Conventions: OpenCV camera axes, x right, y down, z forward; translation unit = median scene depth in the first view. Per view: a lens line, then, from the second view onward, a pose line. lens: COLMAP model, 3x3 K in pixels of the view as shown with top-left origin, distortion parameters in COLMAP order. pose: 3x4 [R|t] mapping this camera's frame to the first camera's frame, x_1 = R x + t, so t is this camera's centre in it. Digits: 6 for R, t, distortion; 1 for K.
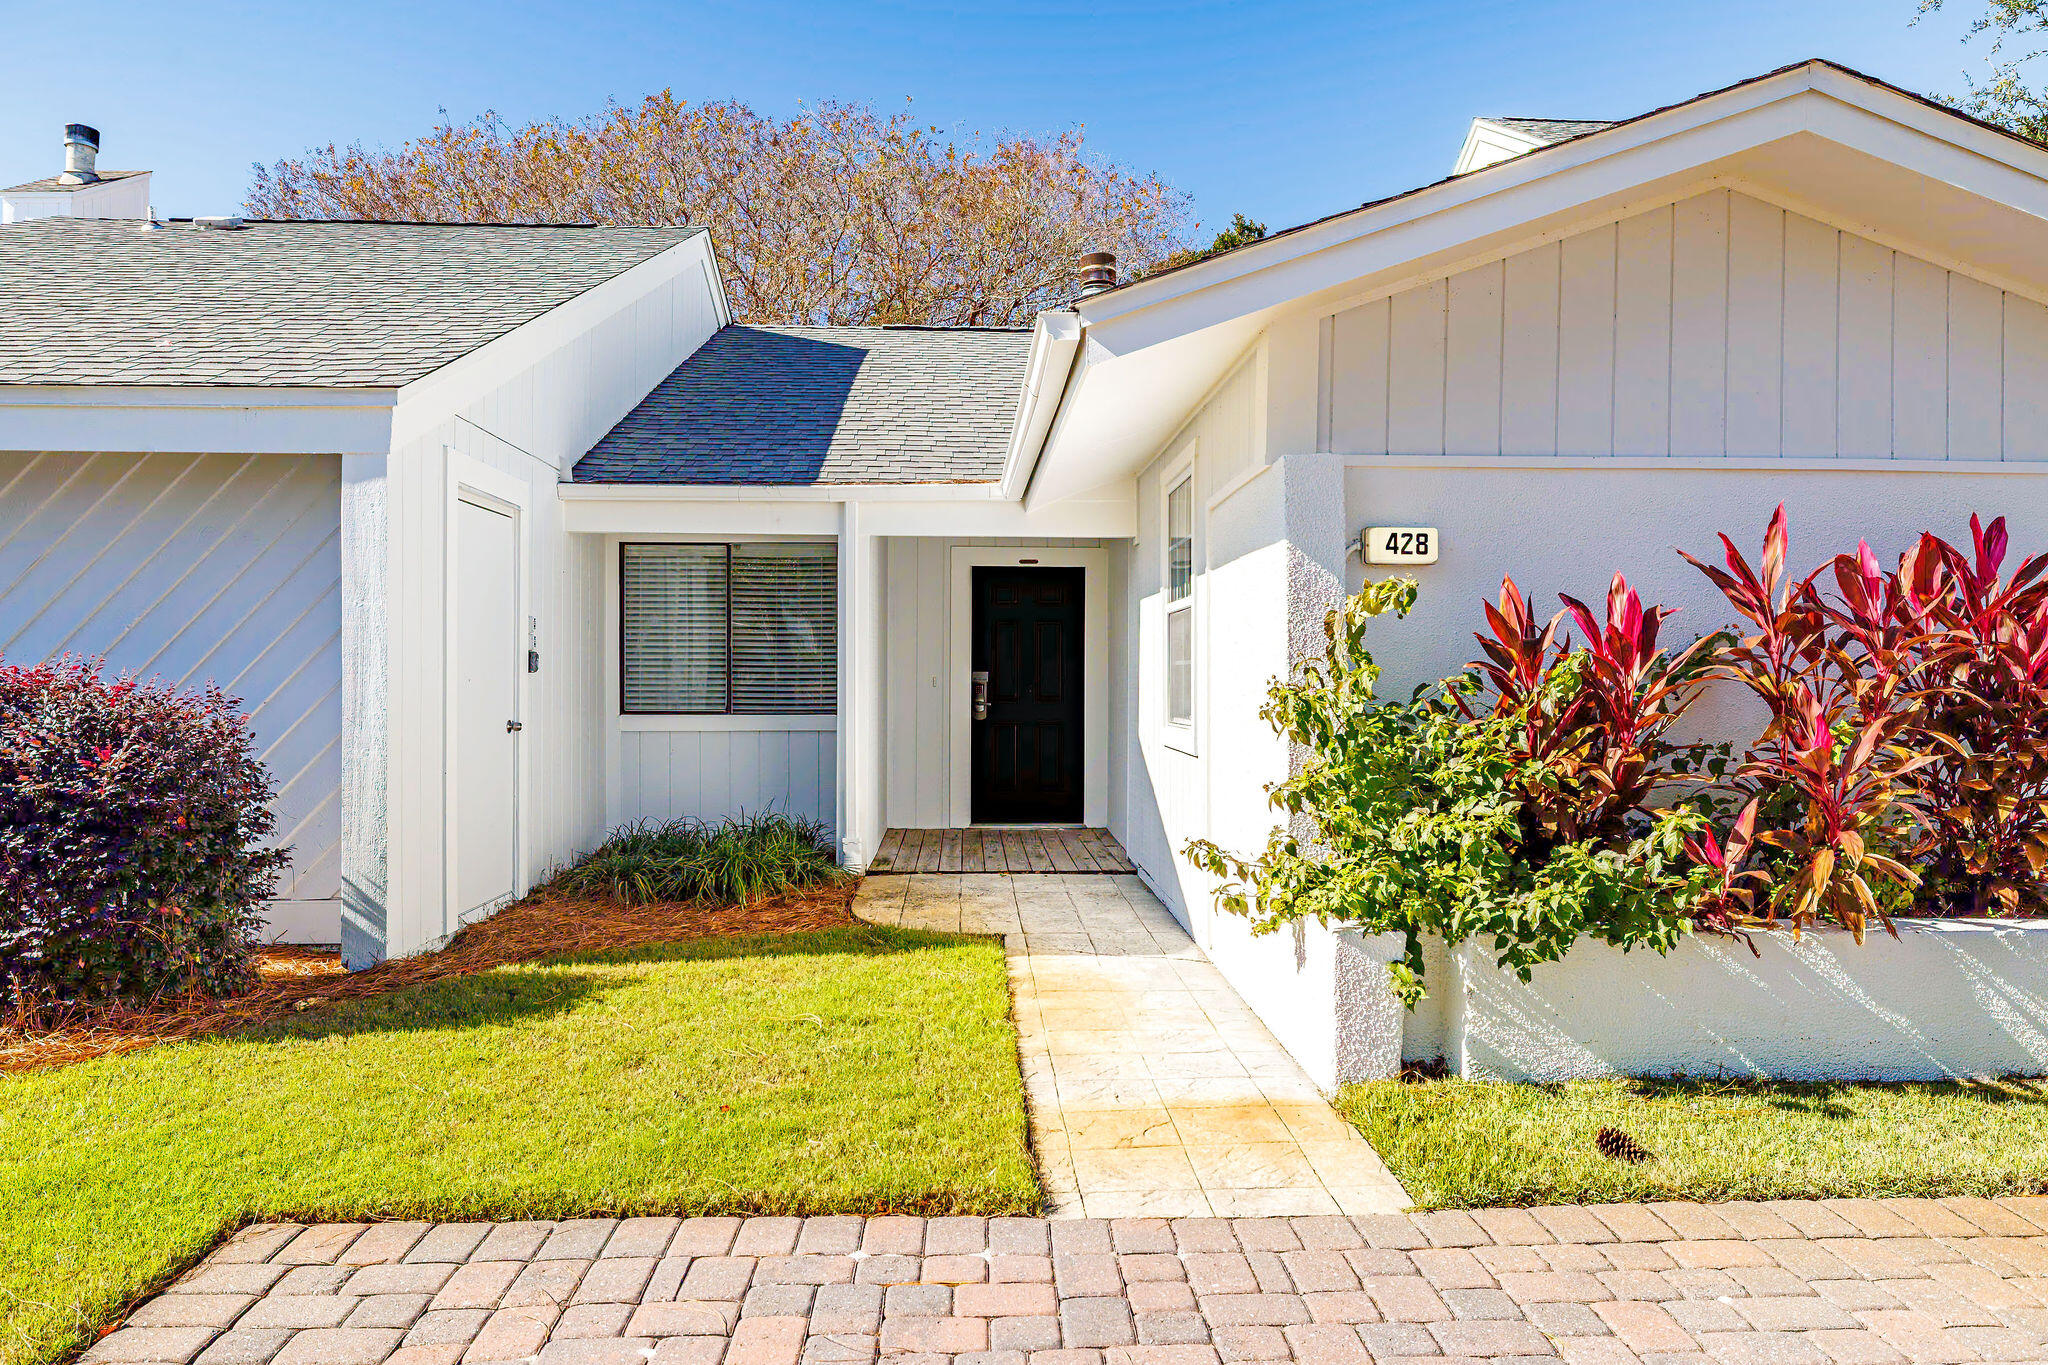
lens RADIAL K [[1353.0, 0, 1072.4], [0, 1353.0, 687.8], [0, 0, 1]] dist [0.000332, -0.000926]
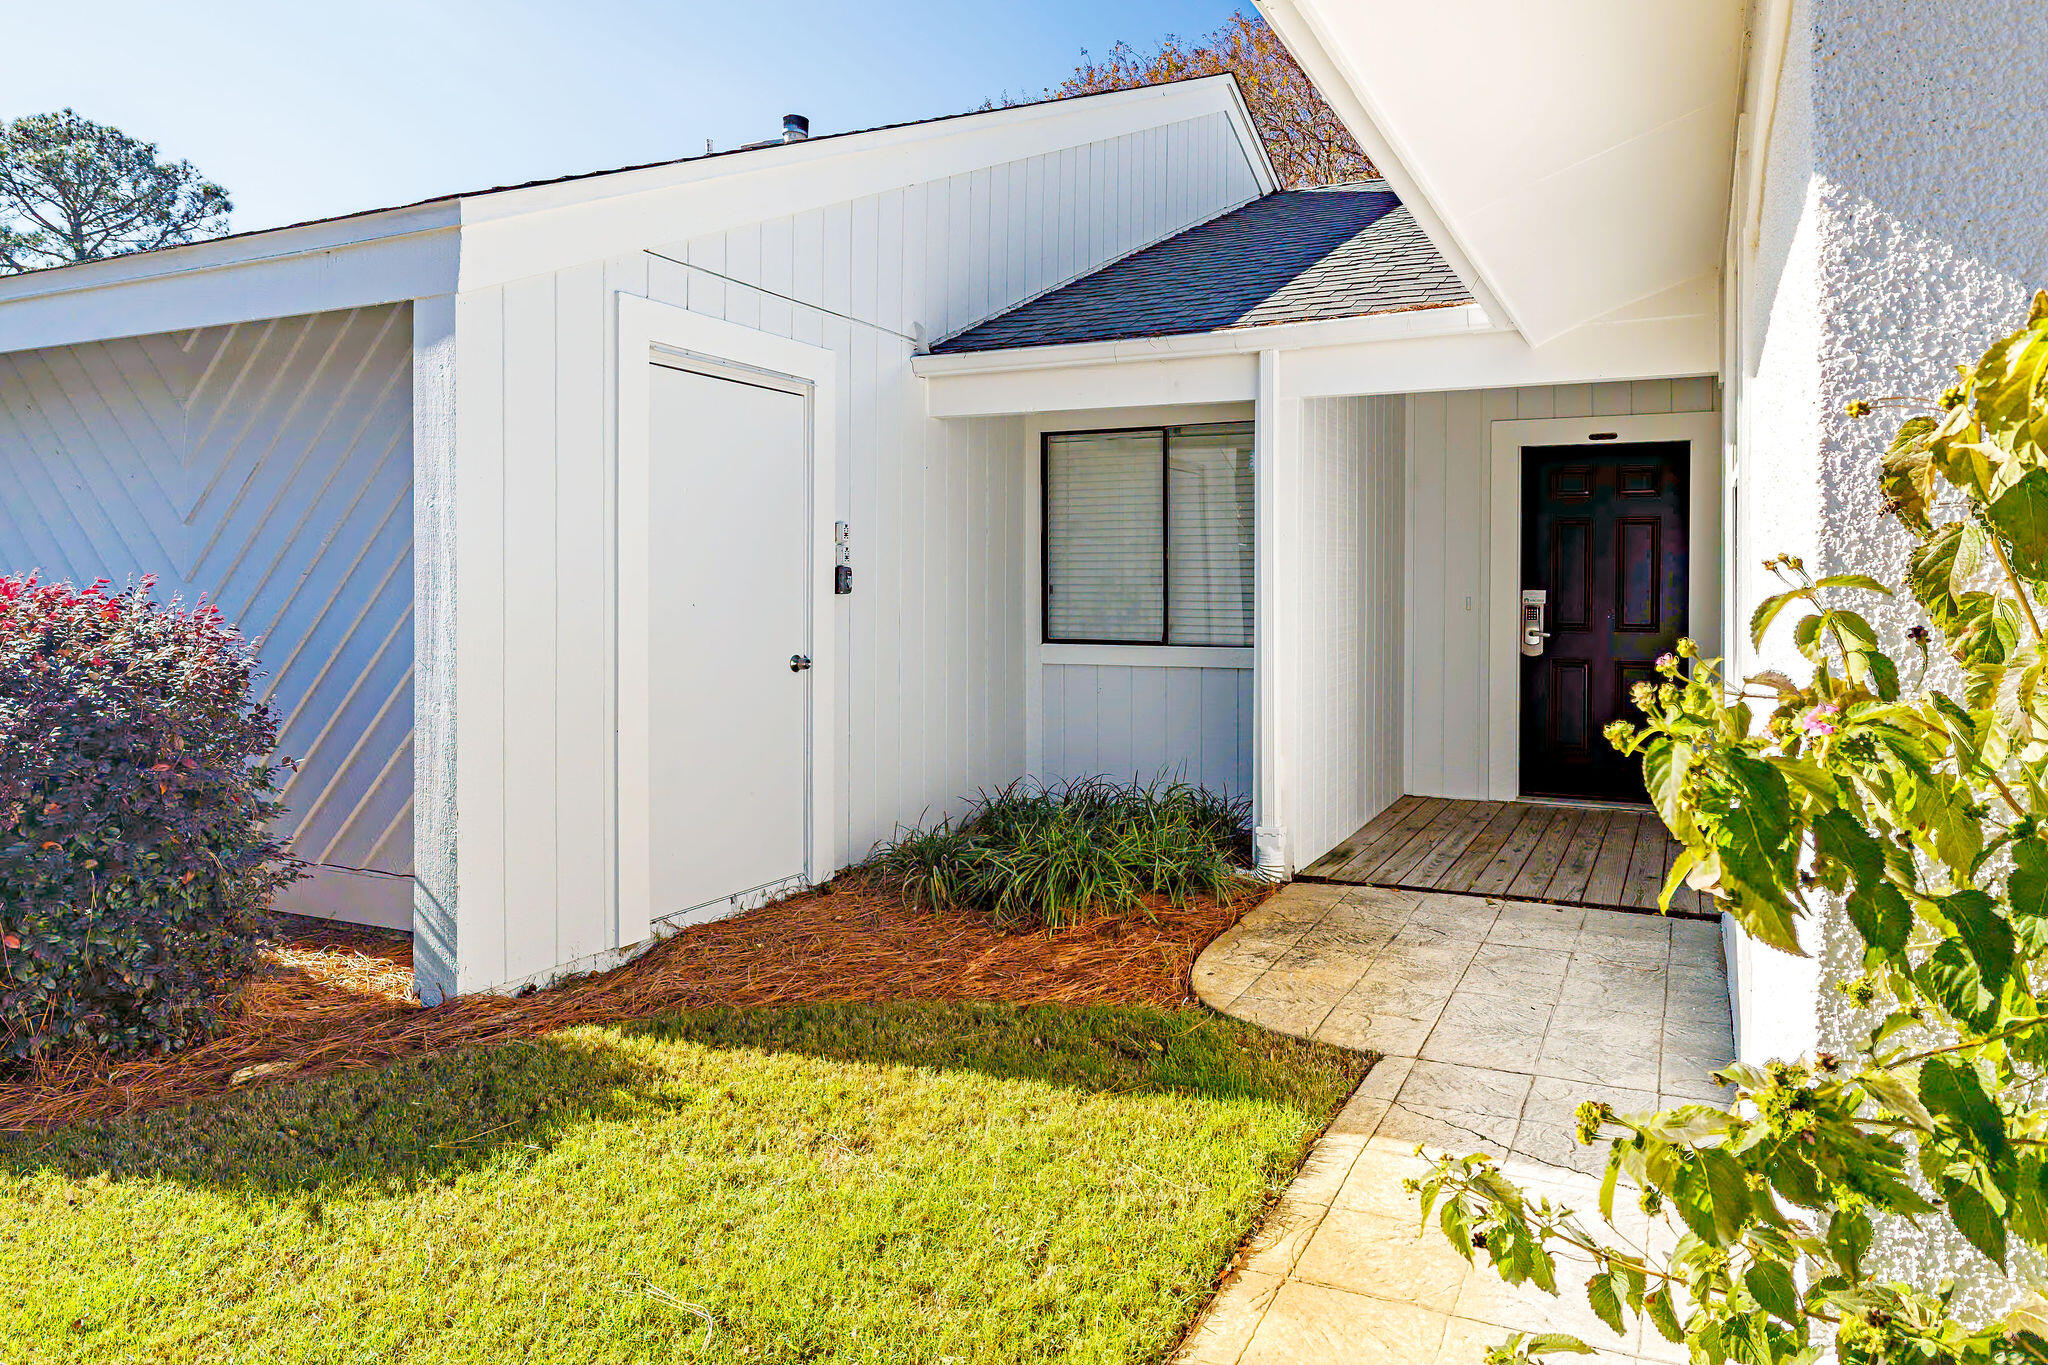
lens RADIAL K [[1297.9, 0, 1127.8], [0, 1297.9, 597.6], [0, 0, 1]] dist [0.000399, -0.001568]
pose [[0.886672, 0.003250, -0.462387, 0.094118], [-0.004528, 0.999988, -0.001654, -0.008533], [0.462376, 0.003560, 0.886677, 0.406249]]
